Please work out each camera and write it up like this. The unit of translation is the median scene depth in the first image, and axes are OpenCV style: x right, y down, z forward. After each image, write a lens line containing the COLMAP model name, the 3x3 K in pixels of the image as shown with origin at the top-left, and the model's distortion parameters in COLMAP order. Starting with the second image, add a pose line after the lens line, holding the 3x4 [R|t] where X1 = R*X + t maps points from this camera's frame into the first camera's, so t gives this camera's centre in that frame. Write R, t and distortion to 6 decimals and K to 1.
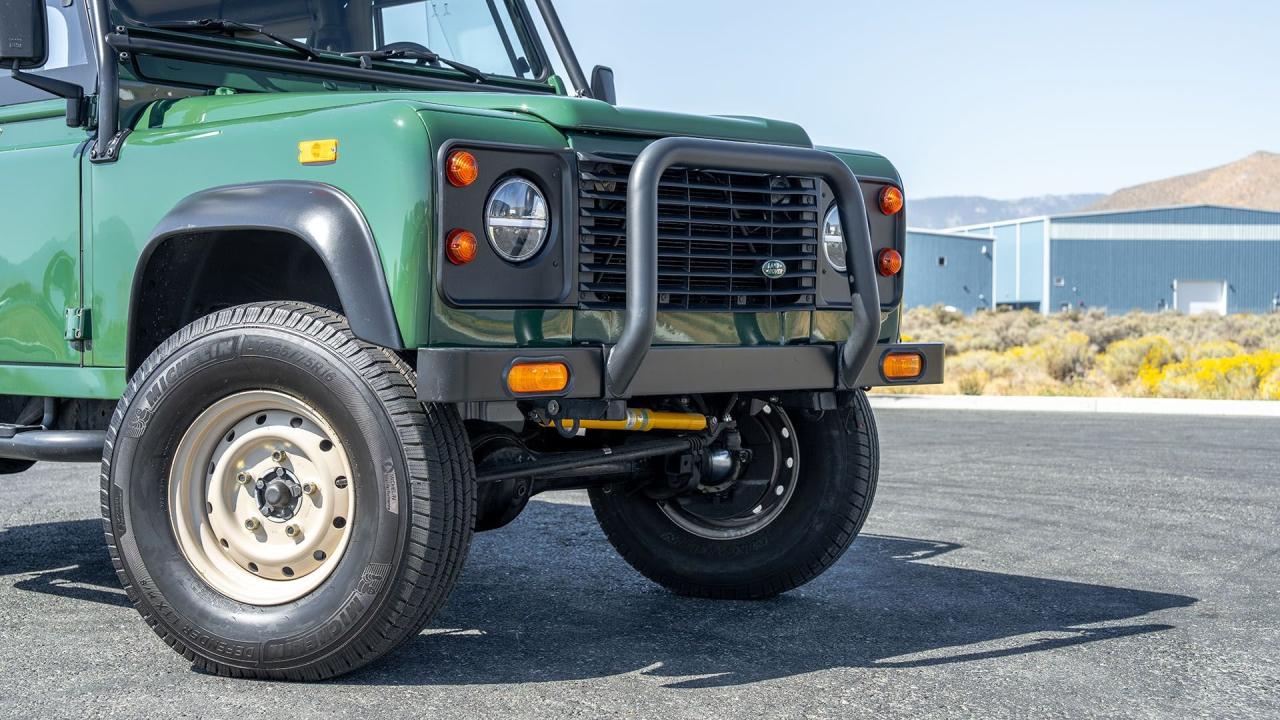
lens RADIAL K [[1846.9, 0, 610.6], [0, 1846.9, 360.1], [0, 0, 1]] dist [0.198656, 0.061570]
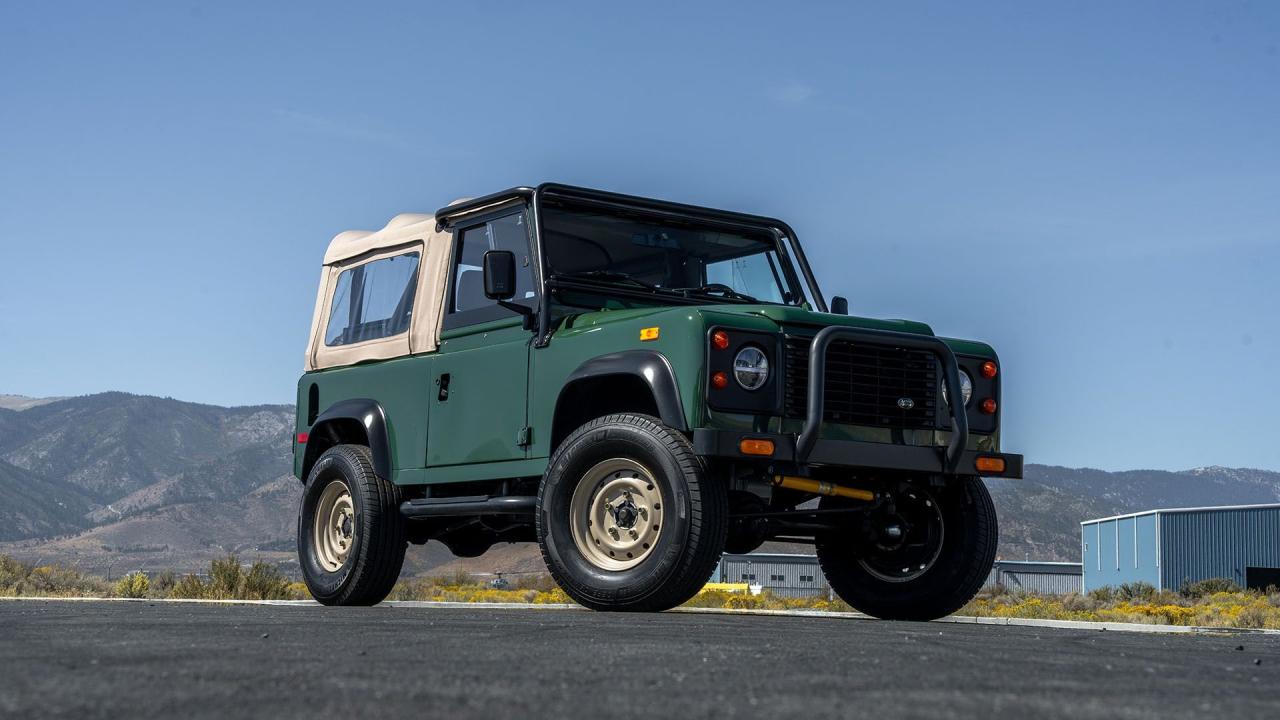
lens RADIAL K [[1939.8, 0, 640.0], [0, 1939.8, 360.0], [0, 0, 1]] dist [0.197473, 0.011117]
pose [[0.981941, -0.002088, -0.189178, 0.207720], [-0.024643, 0.990009, -0.138836, 0.188662], [0.187577, 0.140991, 0.972078, -0.930280]]
